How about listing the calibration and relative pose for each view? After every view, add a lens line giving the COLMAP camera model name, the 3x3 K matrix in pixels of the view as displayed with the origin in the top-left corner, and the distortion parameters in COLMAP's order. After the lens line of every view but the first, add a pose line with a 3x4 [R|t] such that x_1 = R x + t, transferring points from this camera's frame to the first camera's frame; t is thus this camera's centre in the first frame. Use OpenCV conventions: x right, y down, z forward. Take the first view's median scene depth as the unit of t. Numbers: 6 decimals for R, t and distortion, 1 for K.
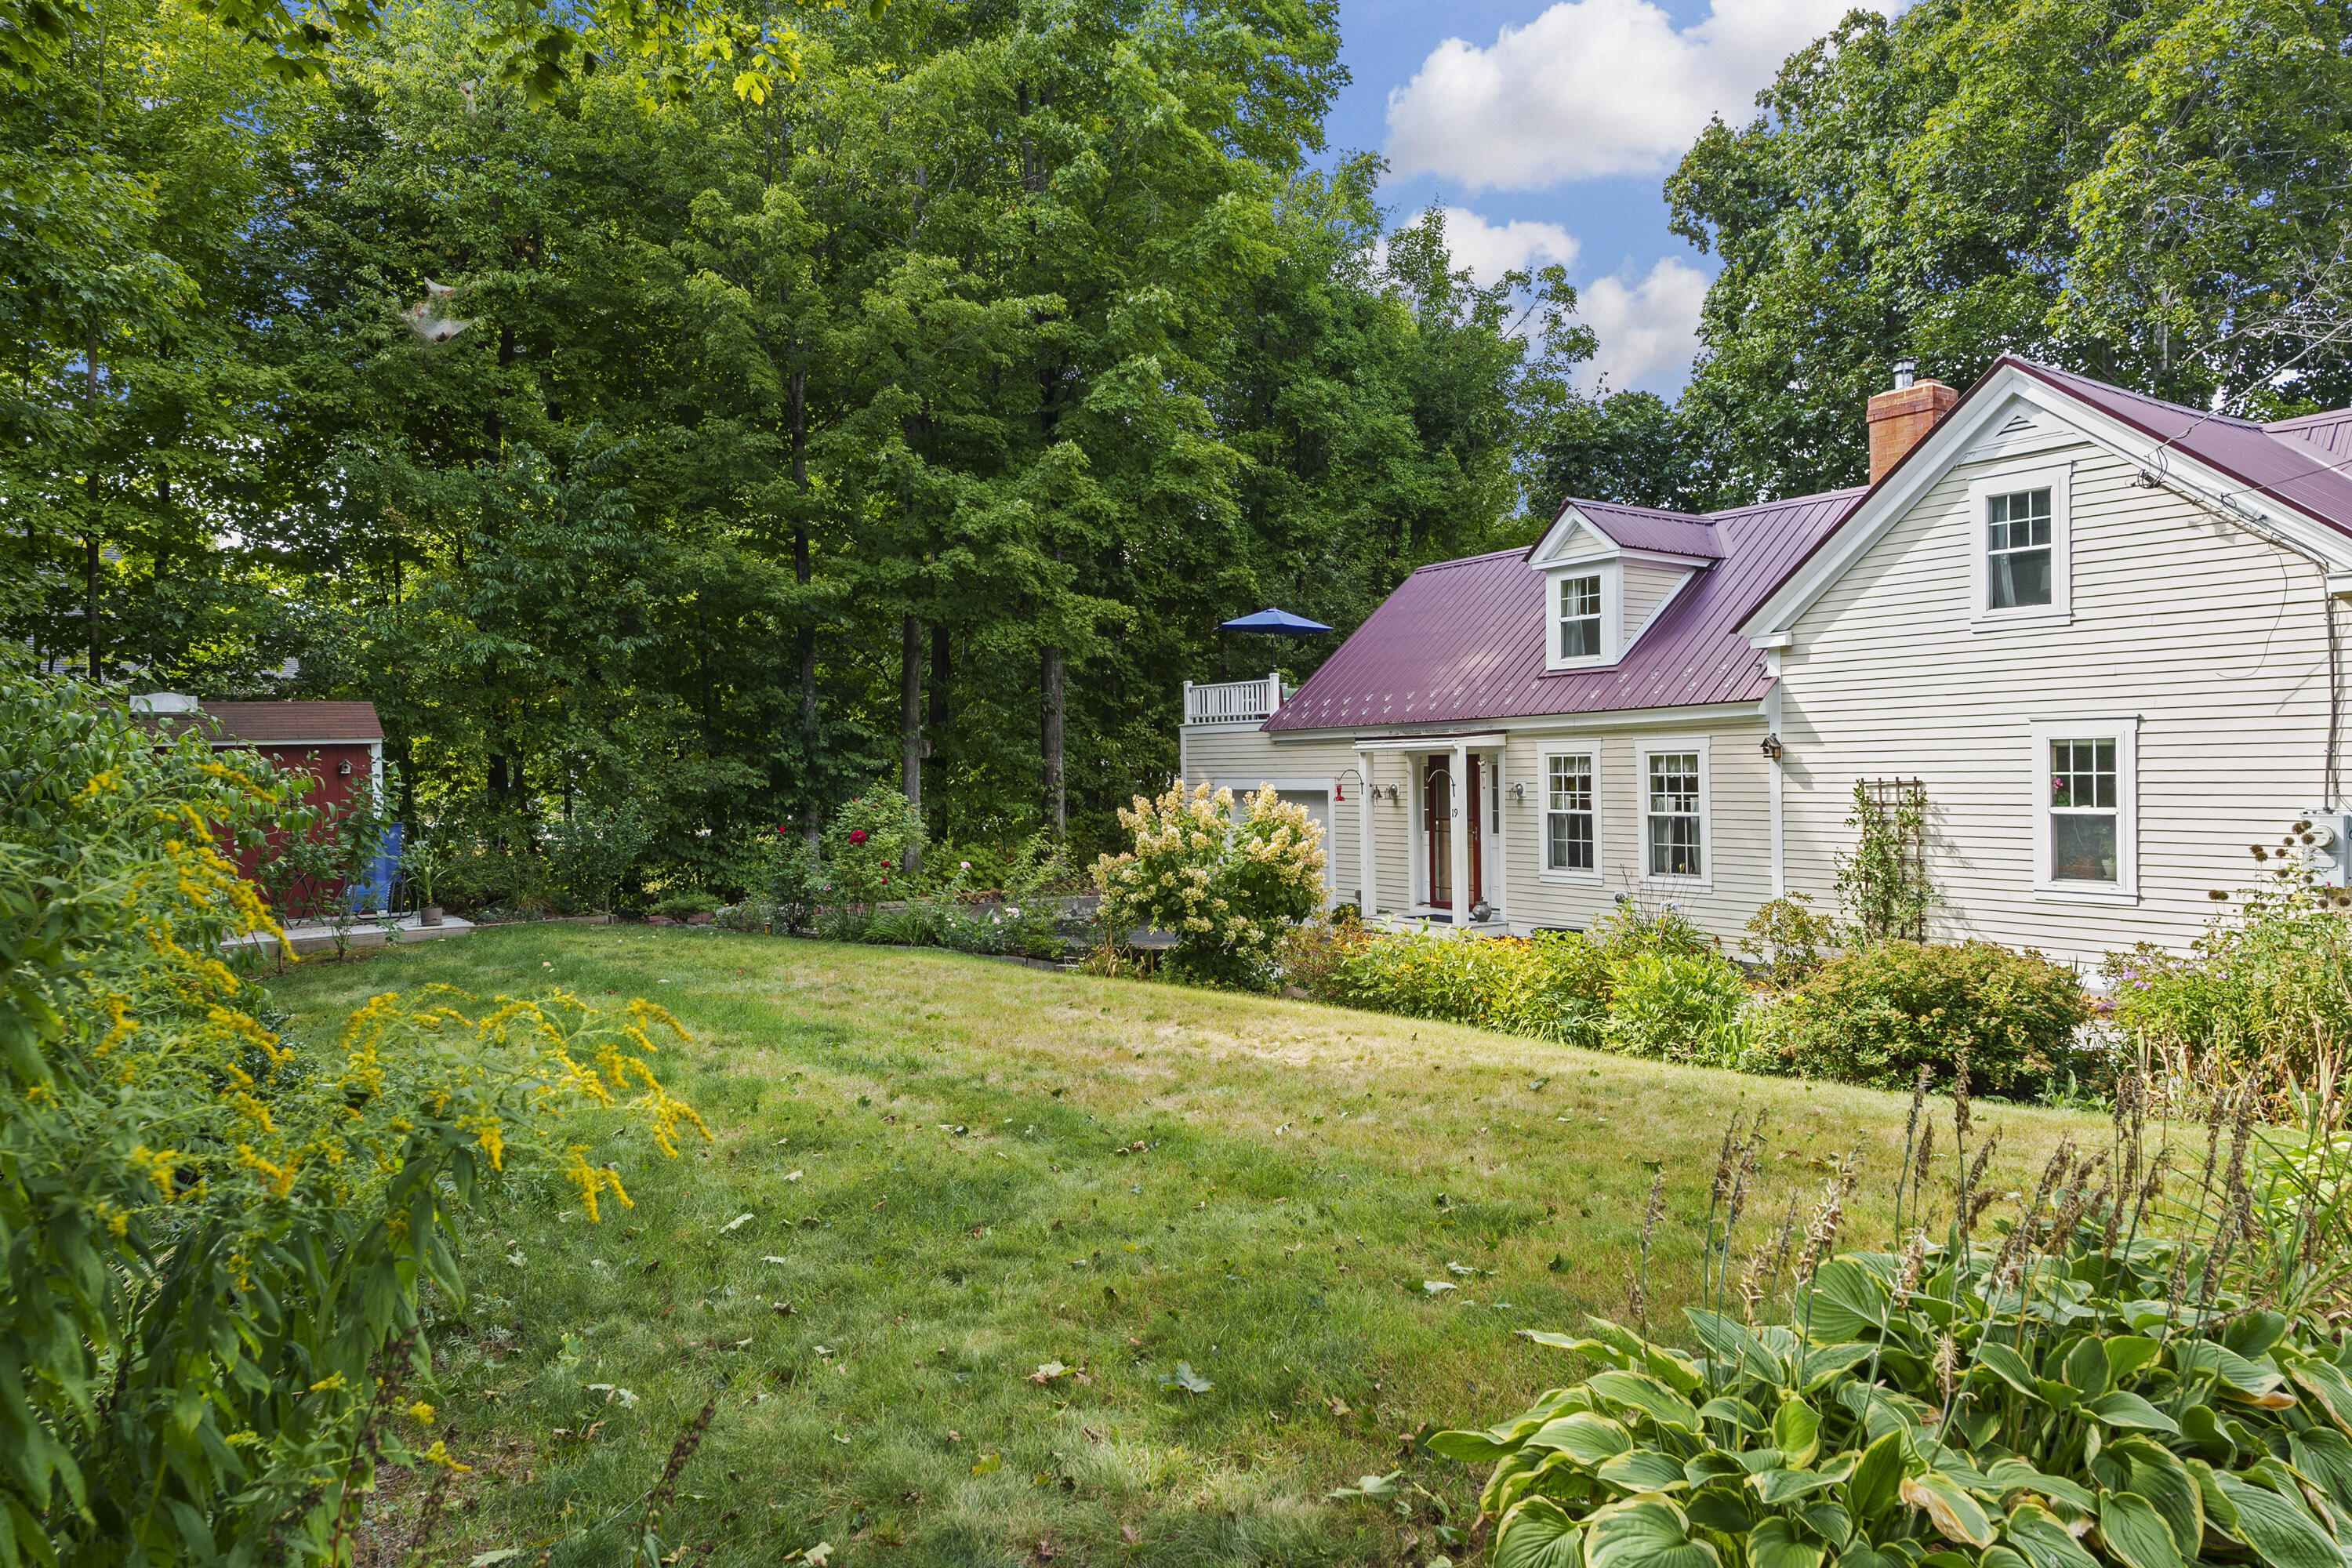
lens RADIAL K [[1491.0, 0, 1176.0], [0, 1491.0, 784.0], [0, 0, 1]] dist [0.004314, -0.000551]
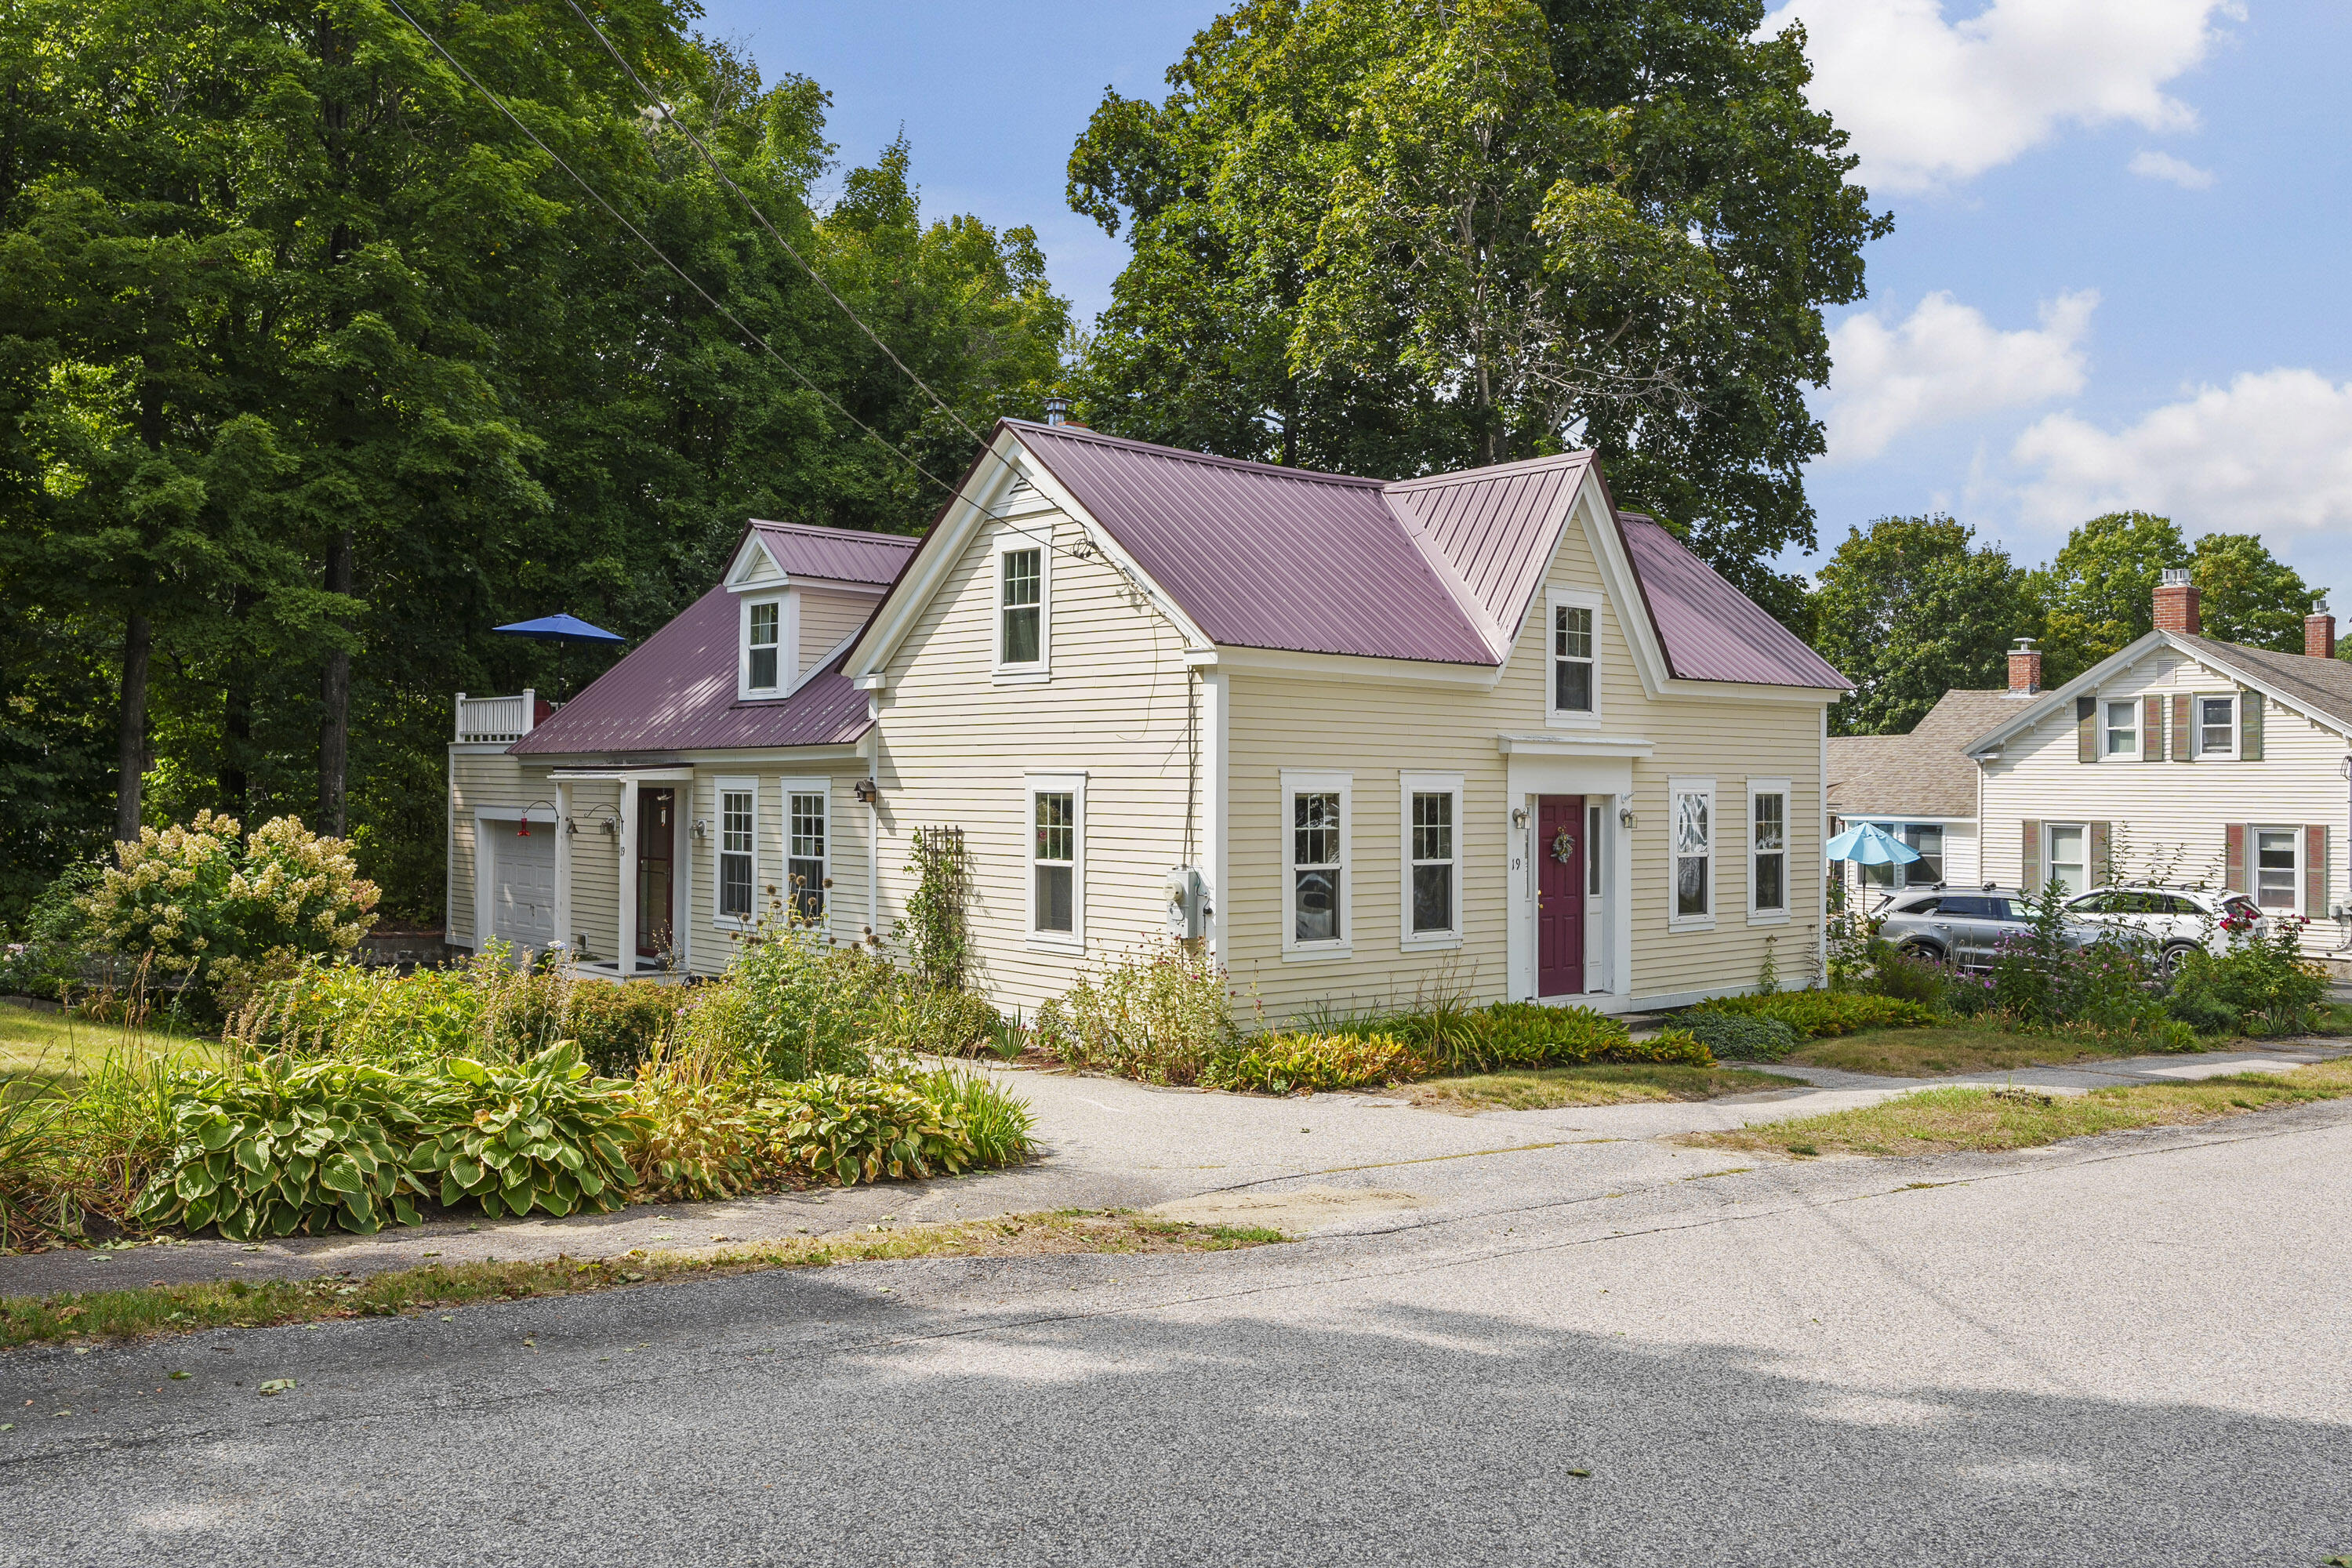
lens RADIAL K [[1922.9, 0, 1176.0], [0, 1922.9, 784.0], [0, 0, 1]] dist [0.005113, 0.002489]
pose [[0.989278, 0.026797, 0.143568, 0.382954], [-0.025002, 0.999585, -0.014288, -0.015128], [-0.143892, 0.010546, 0.989537, -0.251634]]
